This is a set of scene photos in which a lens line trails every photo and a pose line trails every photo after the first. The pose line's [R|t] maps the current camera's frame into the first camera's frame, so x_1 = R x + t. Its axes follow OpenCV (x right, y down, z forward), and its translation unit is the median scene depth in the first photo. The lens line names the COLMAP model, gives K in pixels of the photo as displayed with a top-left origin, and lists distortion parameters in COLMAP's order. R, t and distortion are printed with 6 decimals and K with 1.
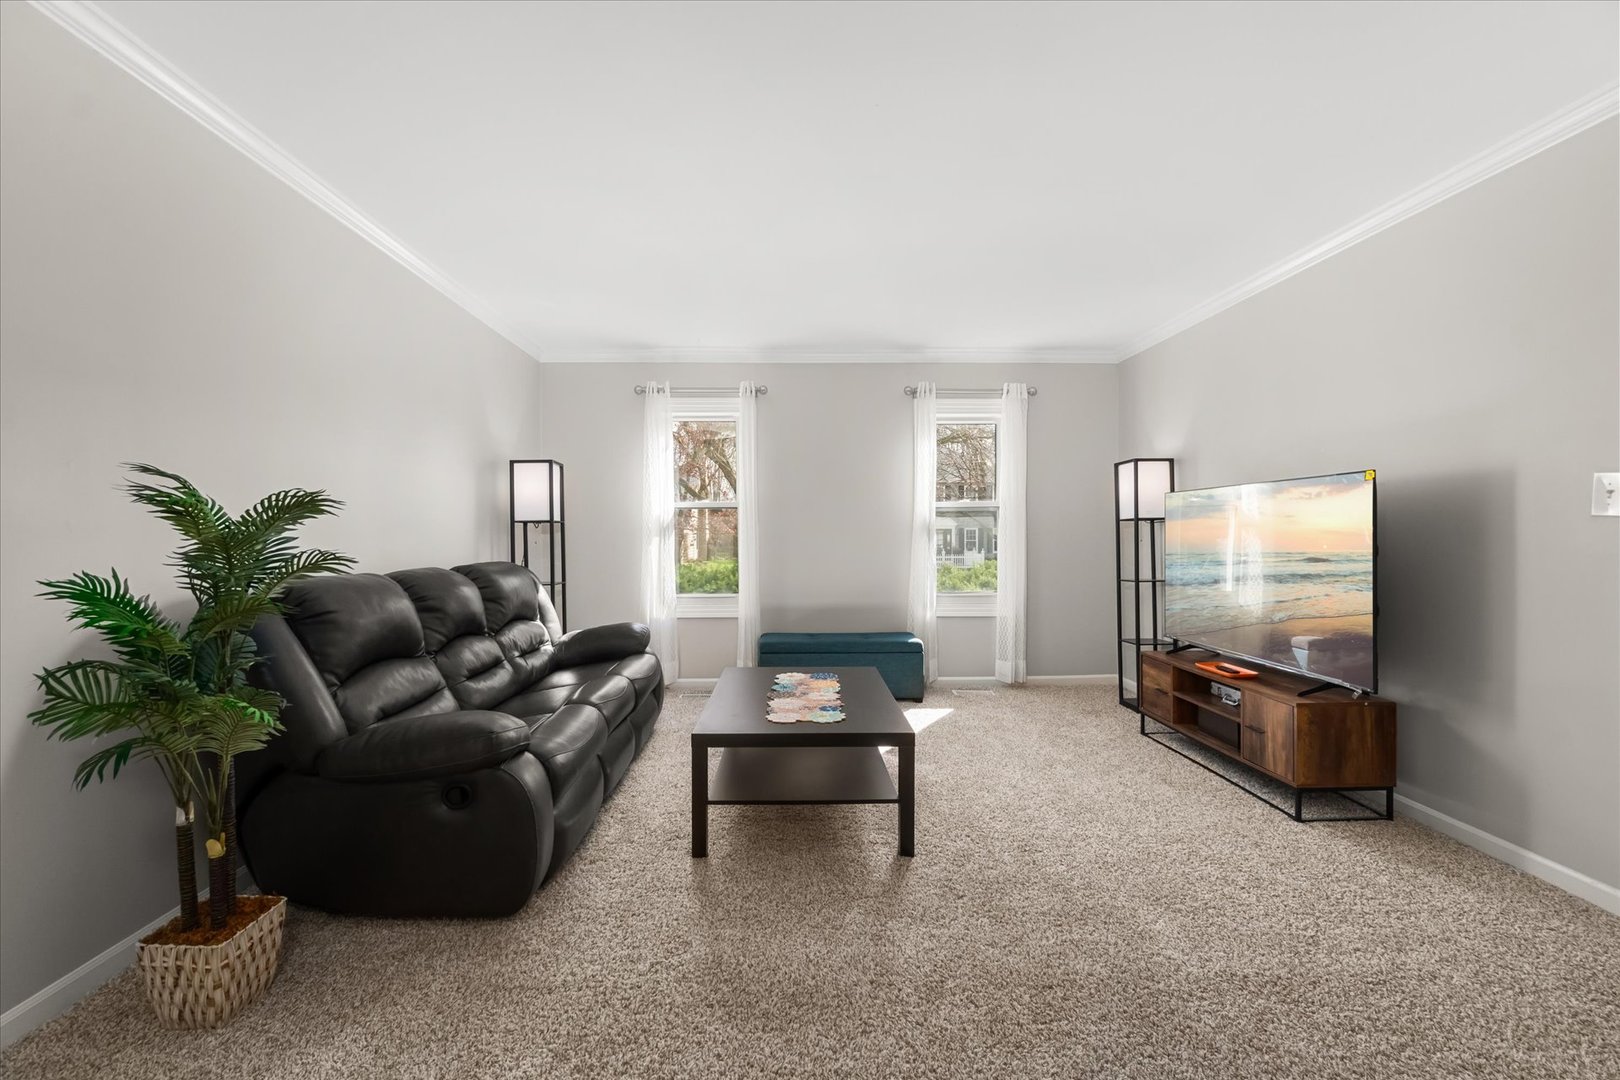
lens RADIAL K [[688.7, 0, 808.1], [0, 688.7, 536.2], [0, 0, 1]] dist [-0.004309, -0.000659]
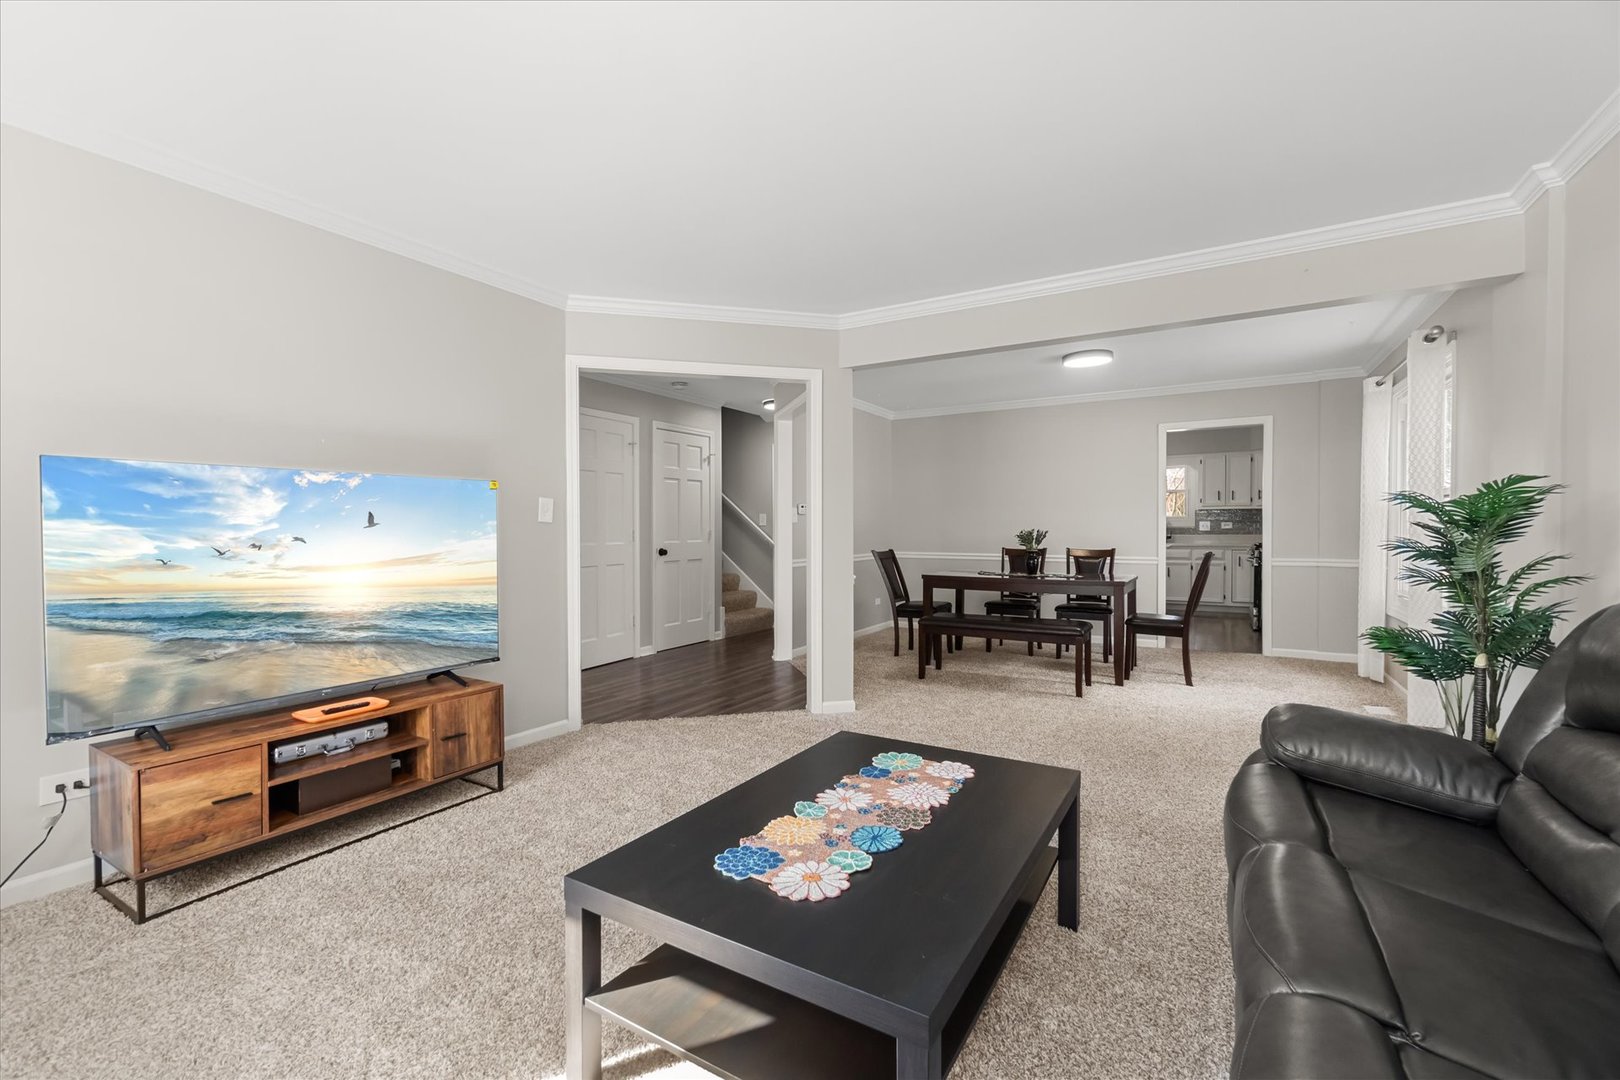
lens RADIAL K [[688.7, 0, 811.8], [0, 688.7, 540.4], [0, 0, 1]] dist [-0.004309, -0.000659]
pose [[-0.843637, -0.004746, 0.536894, -0.278187], [0.008519, 0.999717, 0.022222, -0.011705], [-0.536847, 0.023321, -0.843357, 1.466532]]
